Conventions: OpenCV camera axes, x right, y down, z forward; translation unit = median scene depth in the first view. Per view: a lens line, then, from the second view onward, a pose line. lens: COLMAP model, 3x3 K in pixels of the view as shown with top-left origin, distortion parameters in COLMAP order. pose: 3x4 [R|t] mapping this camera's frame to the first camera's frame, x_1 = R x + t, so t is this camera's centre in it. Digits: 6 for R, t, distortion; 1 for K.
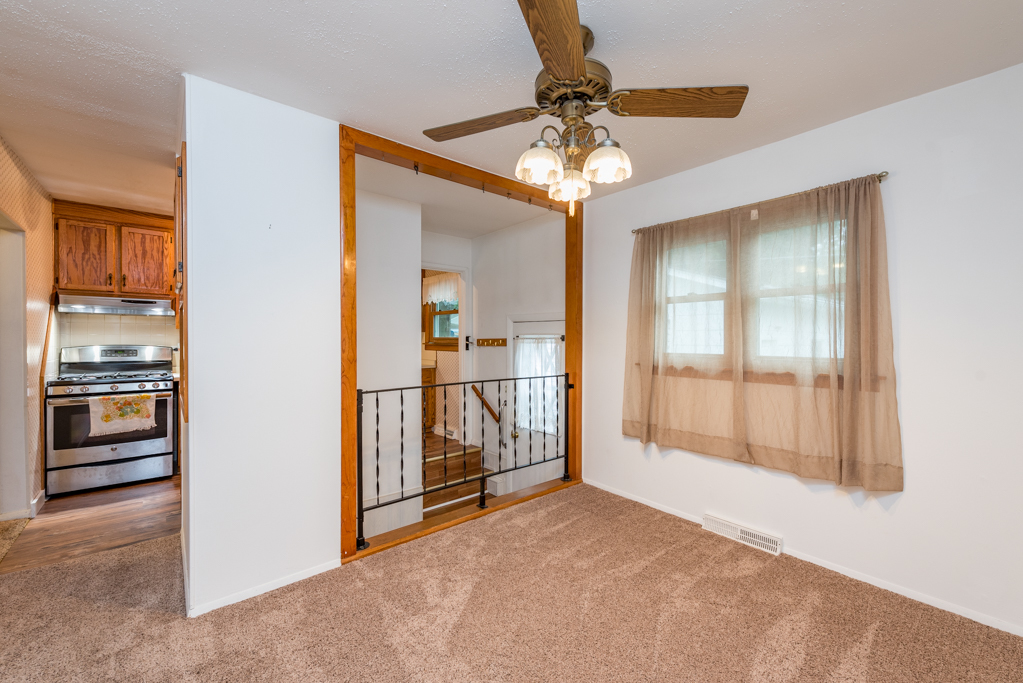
lens RADIAL K [[396.5, 0, 512.2], [0, 396.5, 341.4], [0, 0, 1]] dist [0.000050, 0.000093]
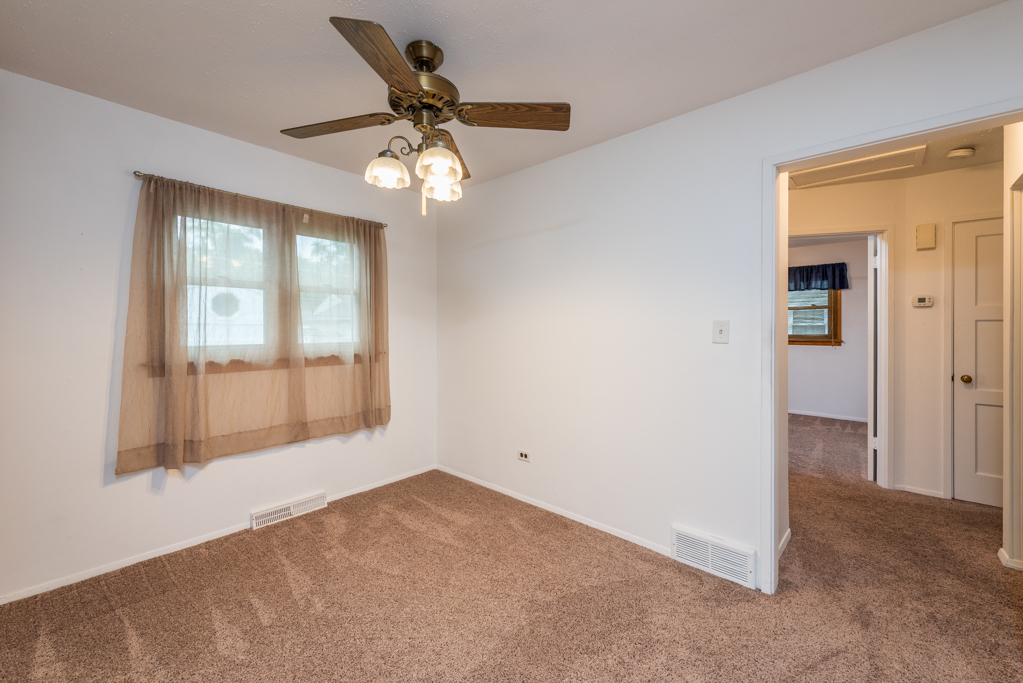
lens RADIAL K [[397.9, 0, 512.0], [0, 397.9, 335.0], [0, 0, 1]] dist [0.007659, -0.000897]
pose [[-0.099395, -0.018388, 0.994878, -0.561178], [0.012414, 0.999729, 0.019718, -0.003418], [-0.994971, 0.014310, -0.099140, 0.515541]]
